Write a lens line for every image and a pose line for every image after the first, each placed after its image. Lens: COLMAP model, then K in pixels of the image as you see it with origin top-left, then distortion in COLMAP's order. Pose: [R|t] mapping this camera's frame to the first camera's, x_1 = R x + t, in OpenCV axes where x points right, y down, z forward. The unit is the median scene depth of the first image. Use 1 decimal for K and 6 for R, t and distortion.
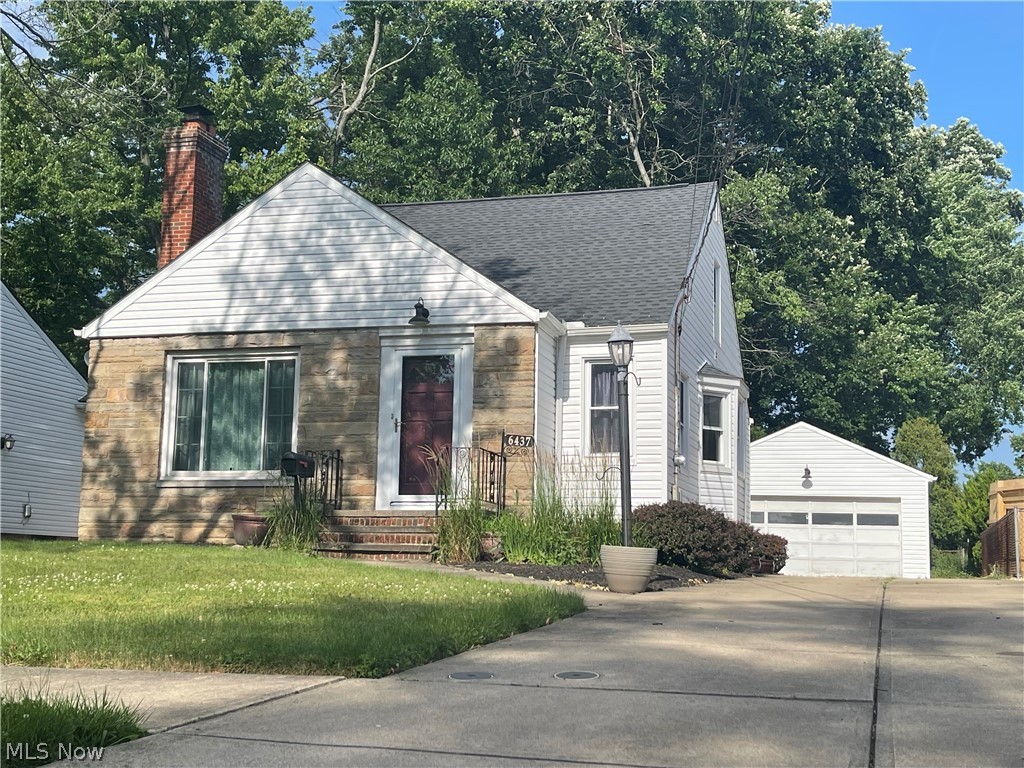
lens RADIAL K [[1290.5, 0, 512.2], [0, 1290.5, 385.4], [0, 0, 1]] dist [0.046555, 0.000000]
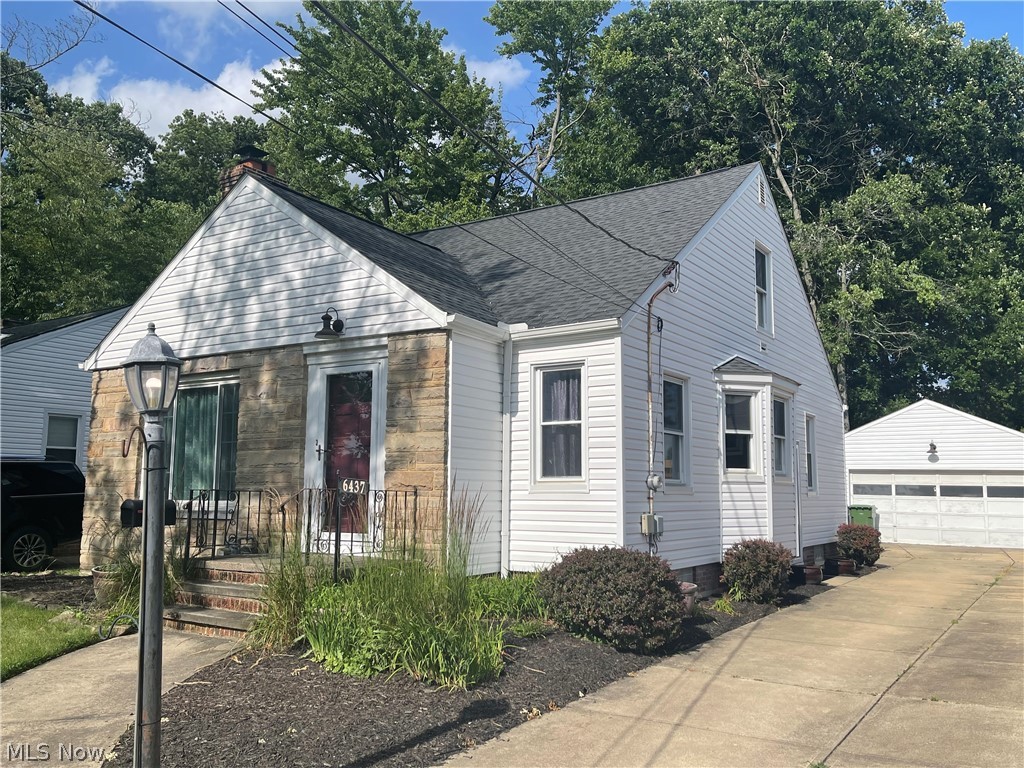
lens RADIAL K [[852.7, 0, 512.7], [0, 852.7, 386.9], [0, 0, 1]] dist [0.013843, -0.012824]
pose [[0.955207, -0.046398, -0.292280, 0.205667], [0.051880, 0.998592, 0.011027, -0.013665], [0.291357, -0.025696, 0.956269, 0.456180]]
